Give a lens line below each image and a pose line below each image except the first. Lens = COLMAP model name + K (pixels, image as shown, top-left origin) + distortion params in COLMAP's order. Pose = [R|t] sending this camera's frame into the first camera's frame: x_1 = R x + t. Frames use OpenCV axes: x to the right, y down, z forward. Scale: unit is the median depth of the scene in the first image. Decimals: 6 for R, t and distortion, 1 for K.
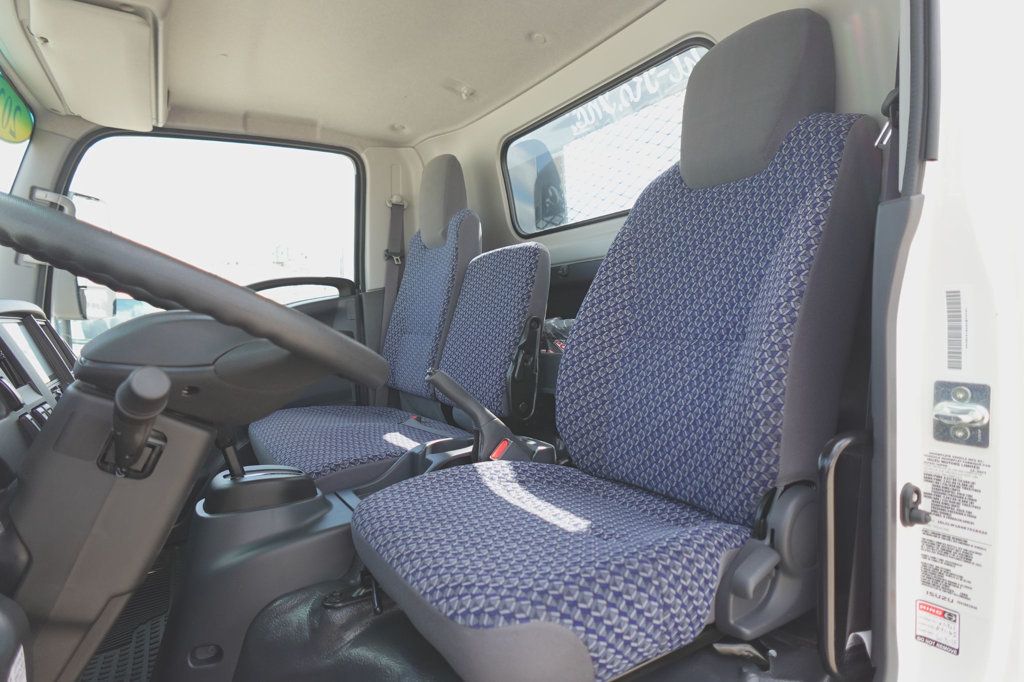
lens RADIAL K [[581.9, 0, 510.4], [0, 581.9, 339.7], [0, 0, 1]] dist [0.001526, 0.000044]
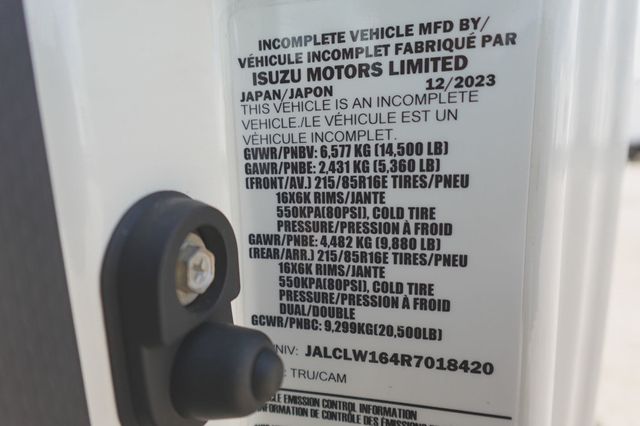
lens RADIAL K [[363.7, 0, 320.6], [0, 363.7, 215.1], [0, 0, 1]] dist [0.001526, 0.000044]
pose [[0.727407, -0.116312, 0.676277, 0.653682], [0.041585, 0.991191, 0.125745, 0.243880], [-0.684945, -0.063345, 0.725836, 0.904560]]
